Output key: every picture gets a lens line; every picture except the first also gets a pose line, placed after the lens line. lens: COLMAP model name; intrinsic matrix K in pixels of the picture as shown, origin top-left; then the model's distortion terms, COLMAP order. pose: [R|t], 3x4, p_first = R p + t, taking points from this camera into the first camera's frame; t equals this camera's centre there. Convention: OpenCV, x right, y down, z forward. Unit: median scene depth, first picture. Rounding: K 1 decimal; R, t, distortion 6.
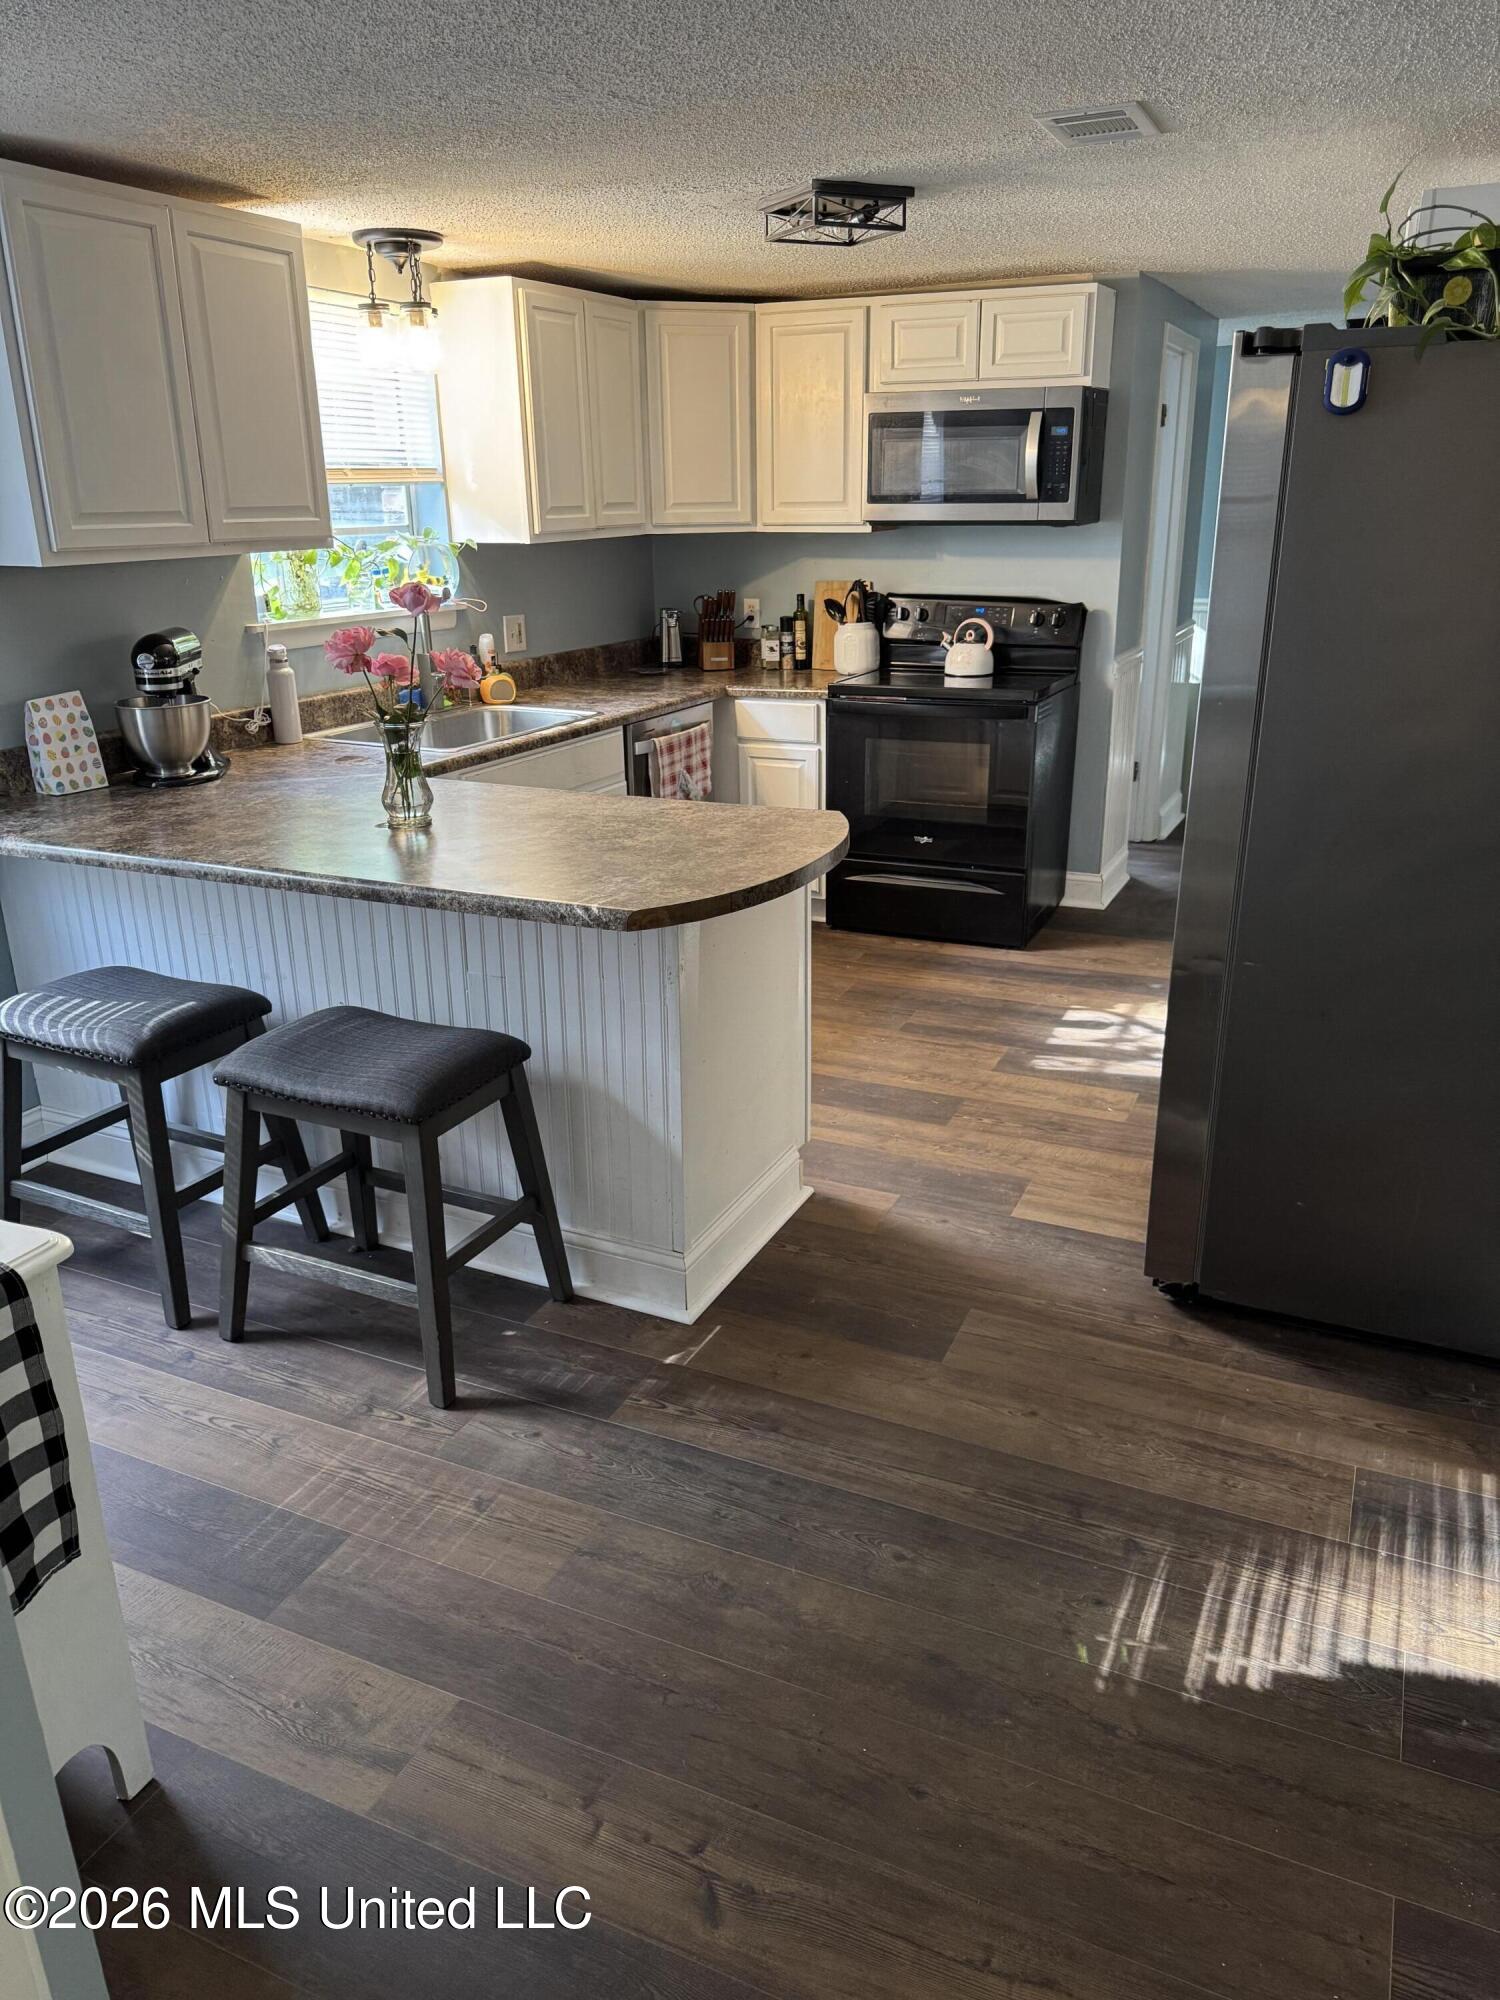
lens RADIAL K [[1403.9, 0, 753.4], [0, 1403.9, 1004.1], [0, 0, 1]] dist [0.065901, -0.080919]
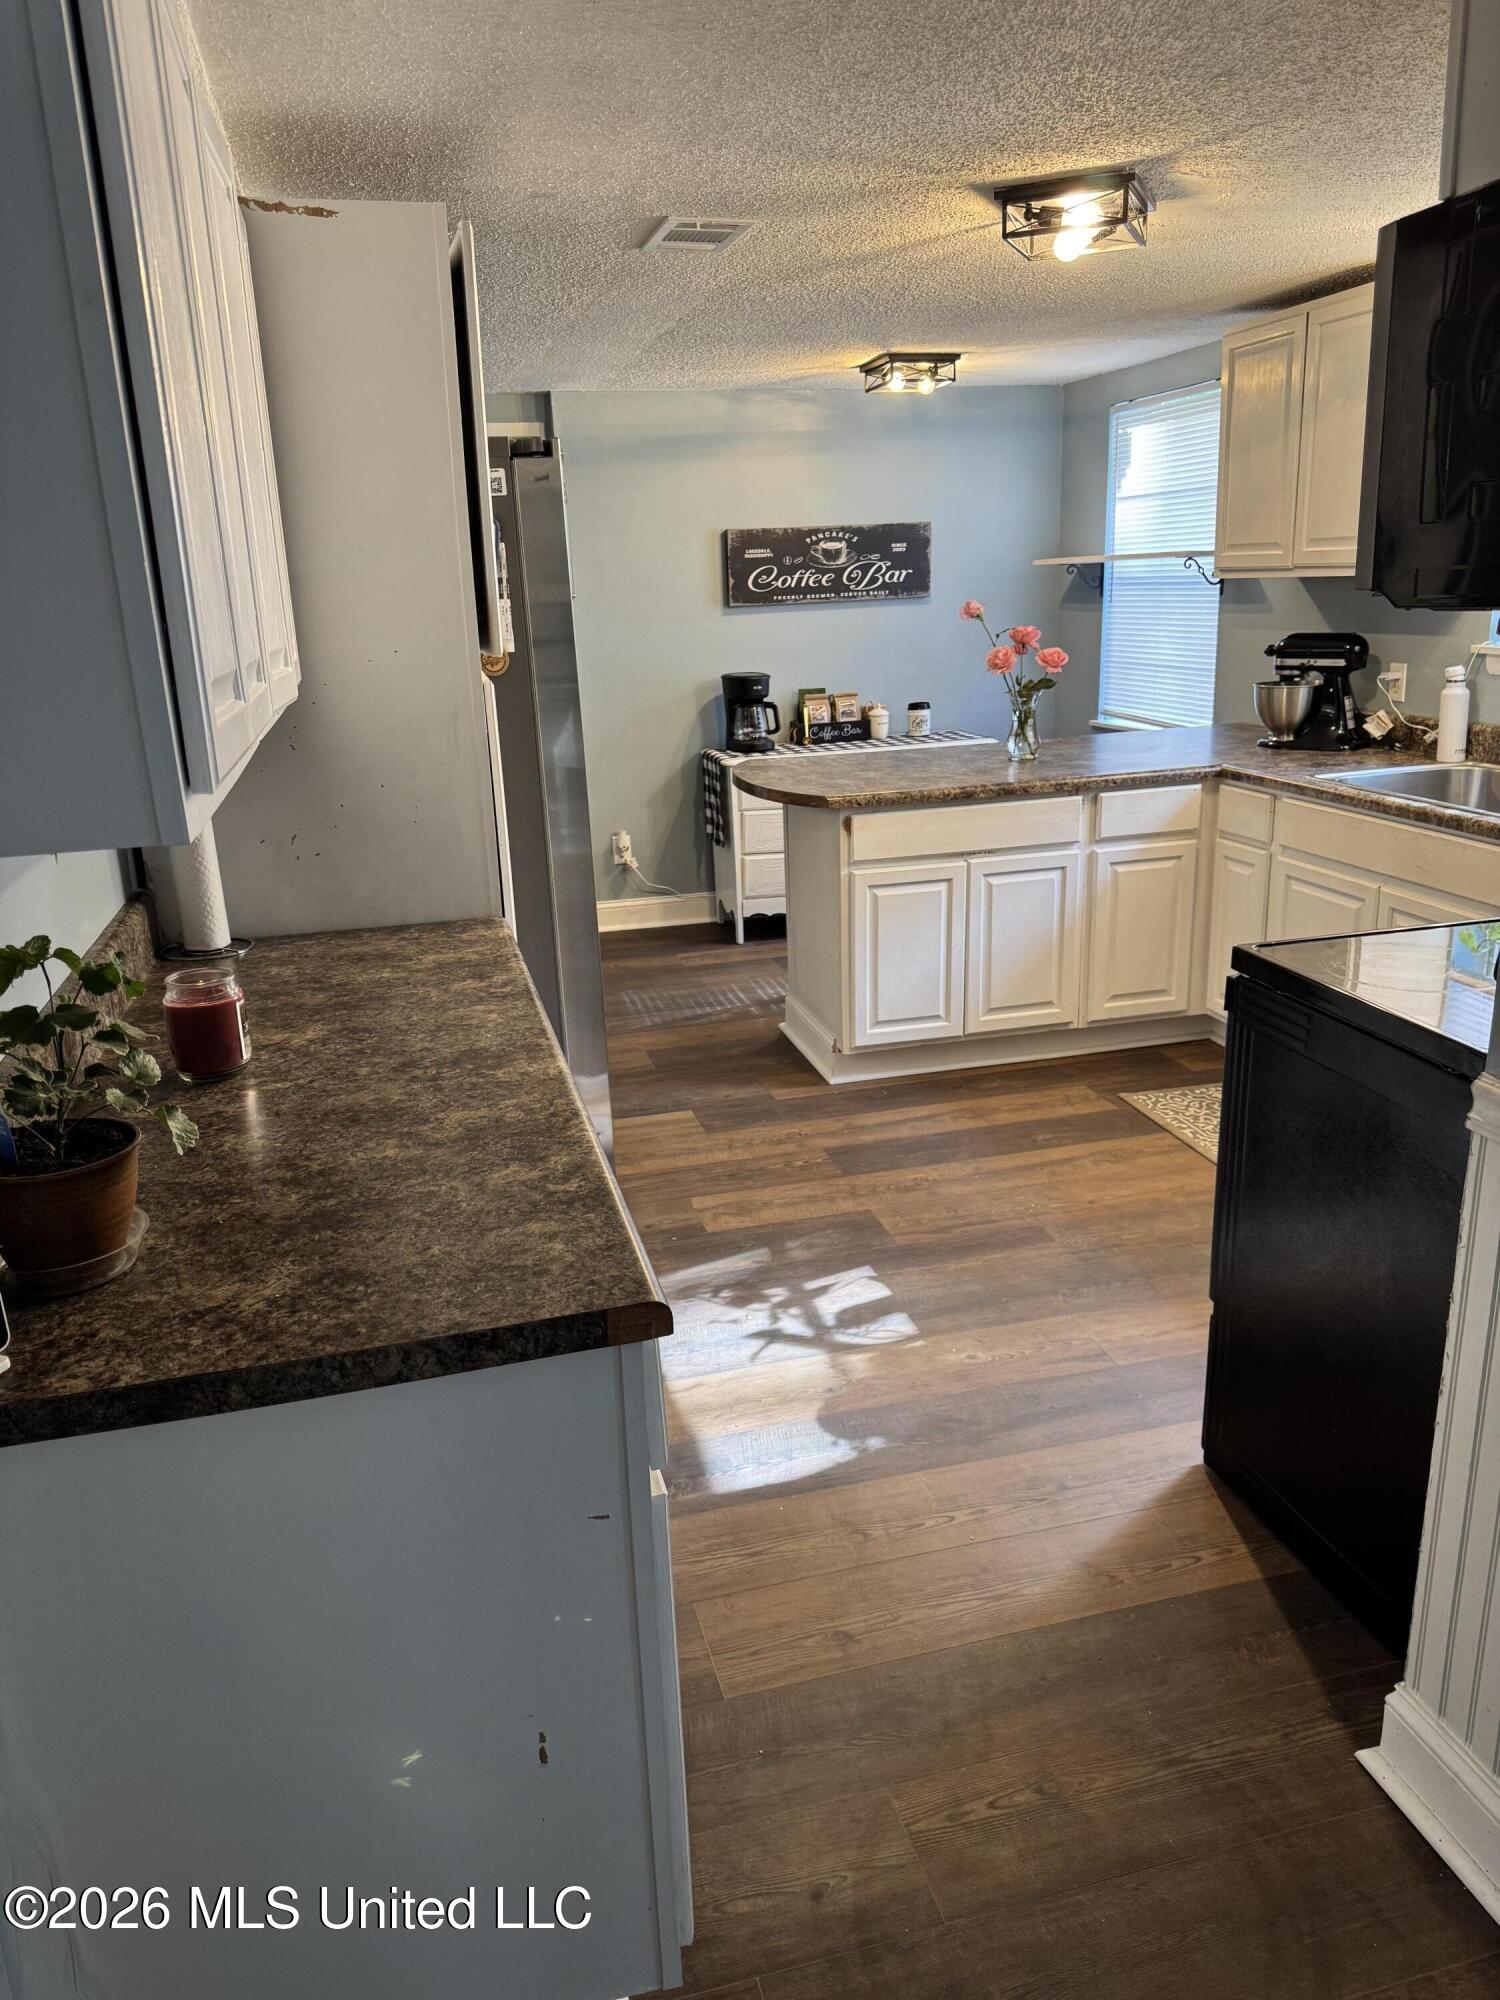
lens RADIAL K [[1403.9, 0, 741.4], [0, 1403.9, 1019.5], [0, 0, 1]] dist [0.065901, -0.080919]
pose [[-0.774114, 0.235741, -0.587515, 1.007655], [-0.162777, 0.822745, 0.544604, -0.720408], [0.611760, 0.517220, -0.598526, 1.990102]]
